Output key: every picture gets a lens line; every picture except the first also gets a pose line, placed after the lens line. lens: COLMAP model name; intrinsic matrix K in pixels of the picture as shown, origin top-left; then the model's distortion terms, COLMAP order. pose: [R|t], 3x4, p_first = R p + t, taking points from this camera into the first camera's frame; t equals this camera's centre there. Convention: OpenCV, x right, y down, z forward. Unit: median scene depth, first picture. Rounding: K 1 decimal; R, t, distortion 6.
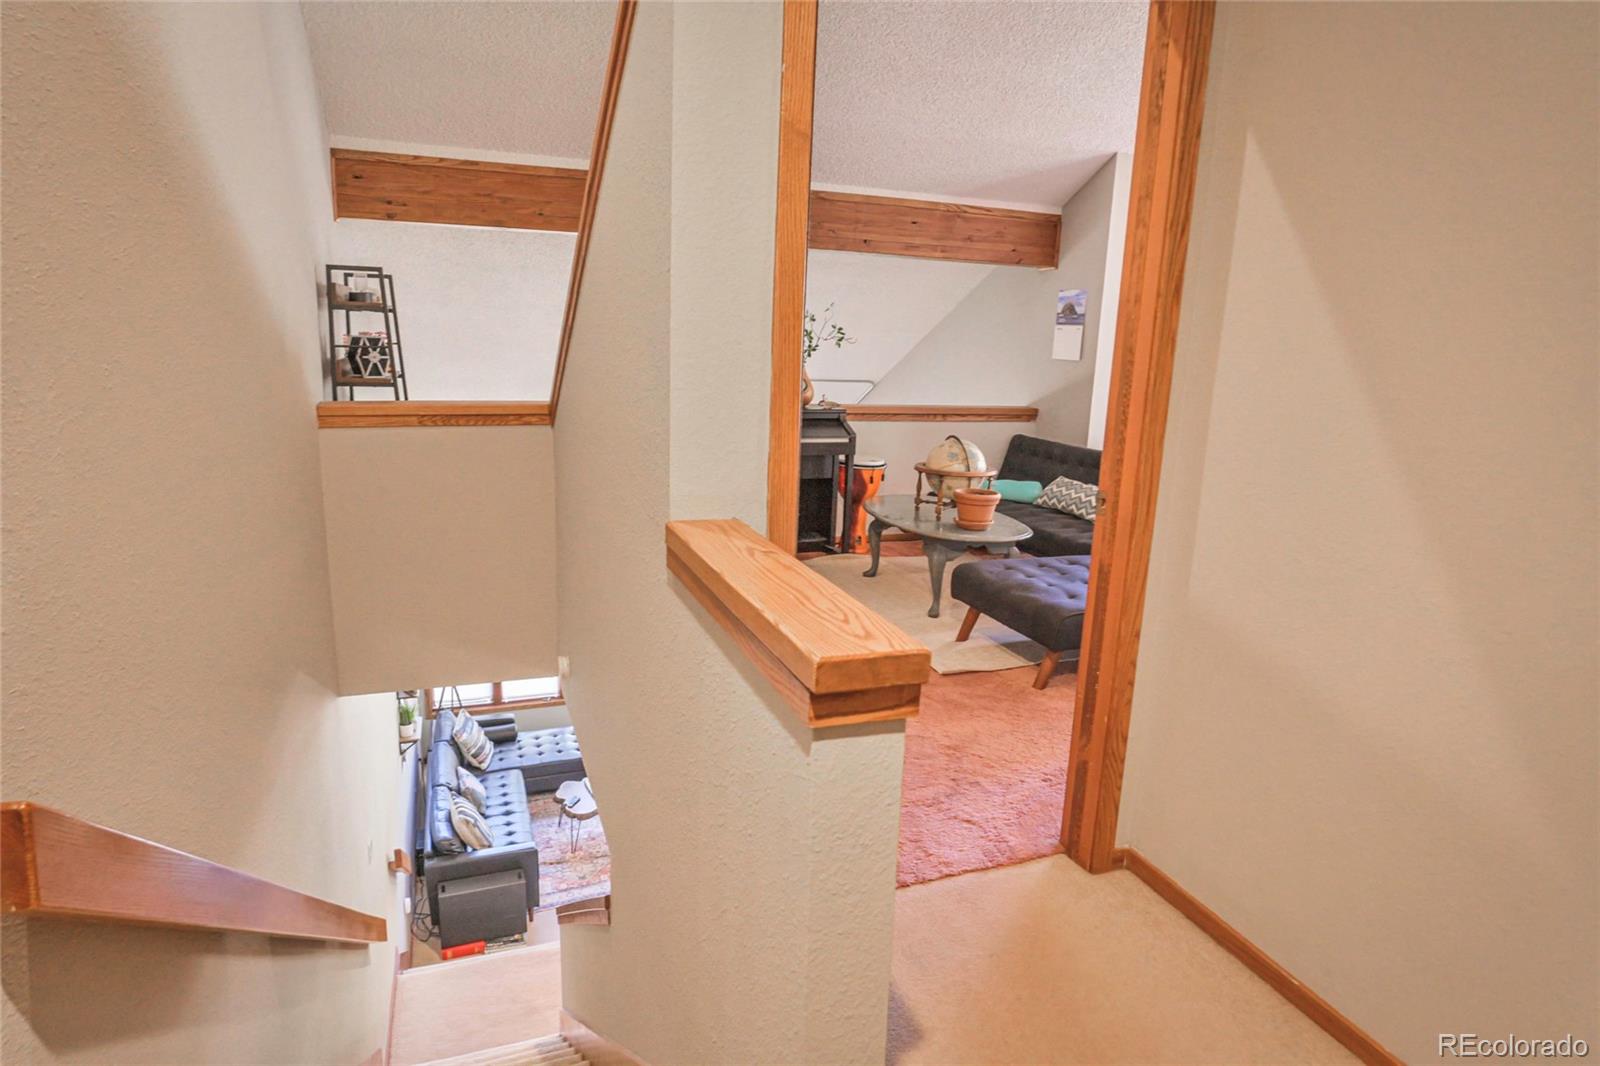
lens RADIAL K [[931.5, 0, 800.0], [0, 931.5, 533.0], [0, 0, 1]] dist [-0.004007, -0.000458]
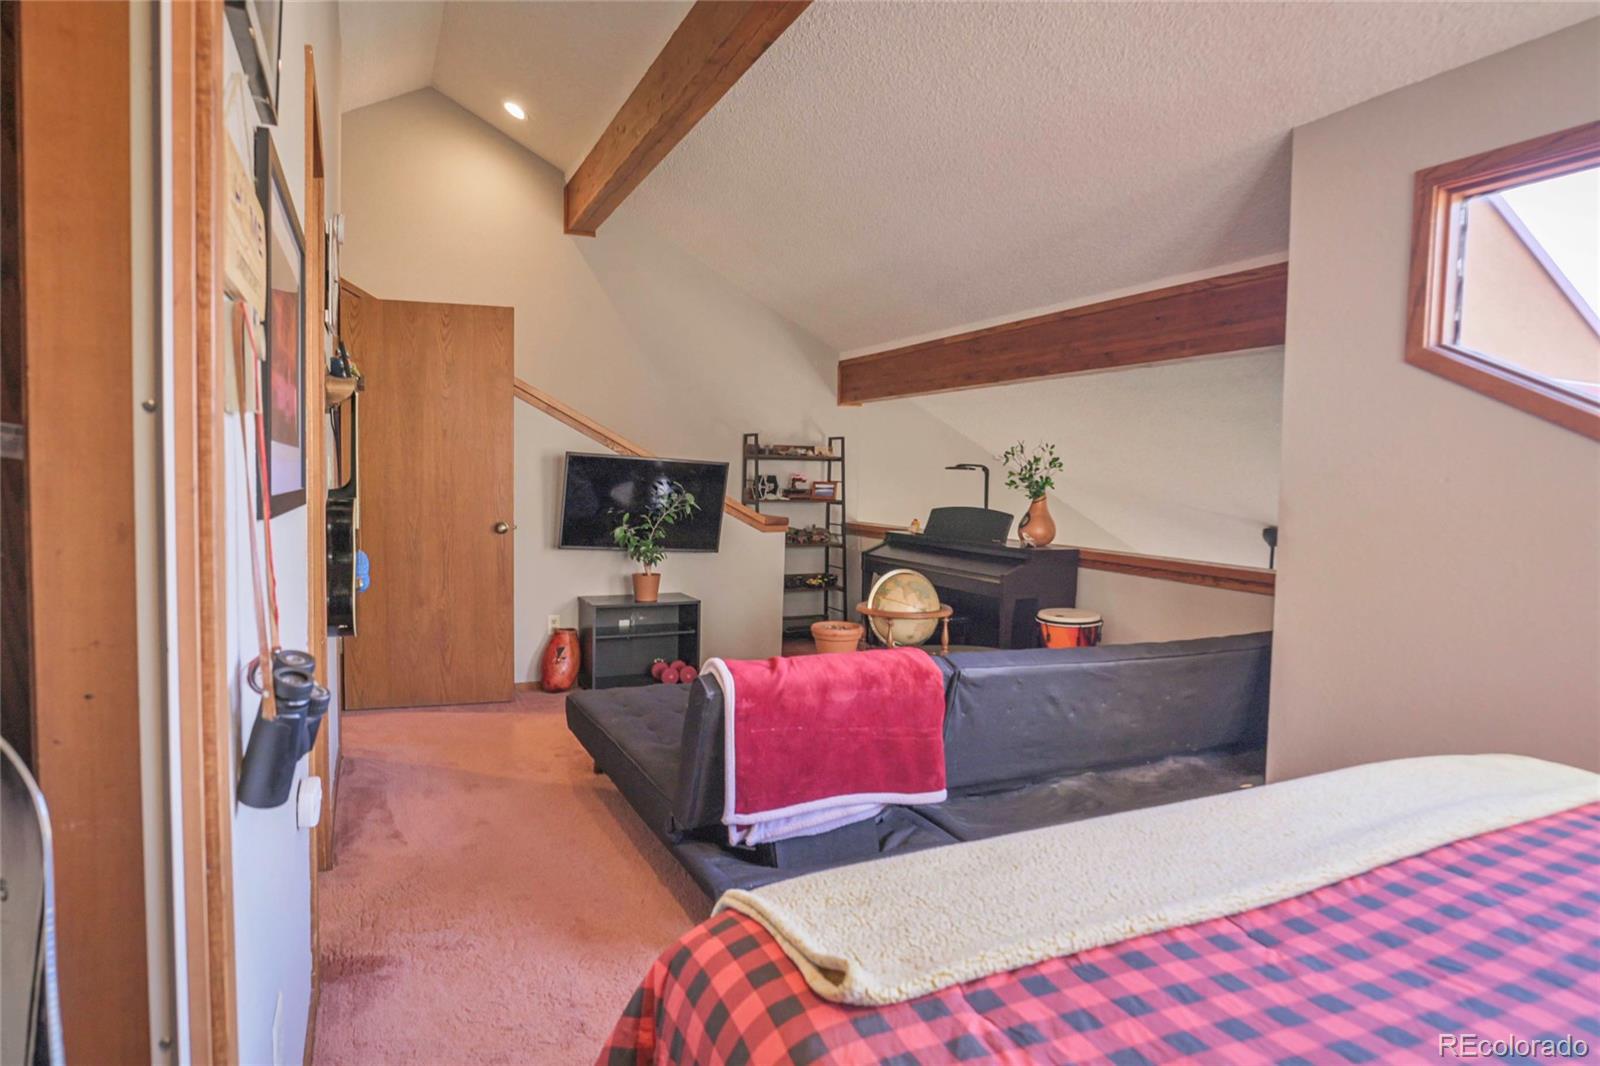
lens RADIAL K [[931.5, 0, 800.0], [0, 931.5, 533.0], [0, 0, 1]] dist [-0.004007, -0.000458]
pose [[0.086223, 0.039191, -0.995505, 0.872250], [-0.204064, 0.978735, 0.020856, -0.120856], [0.975153, 0.201348, 0.092387, 0.692719]]
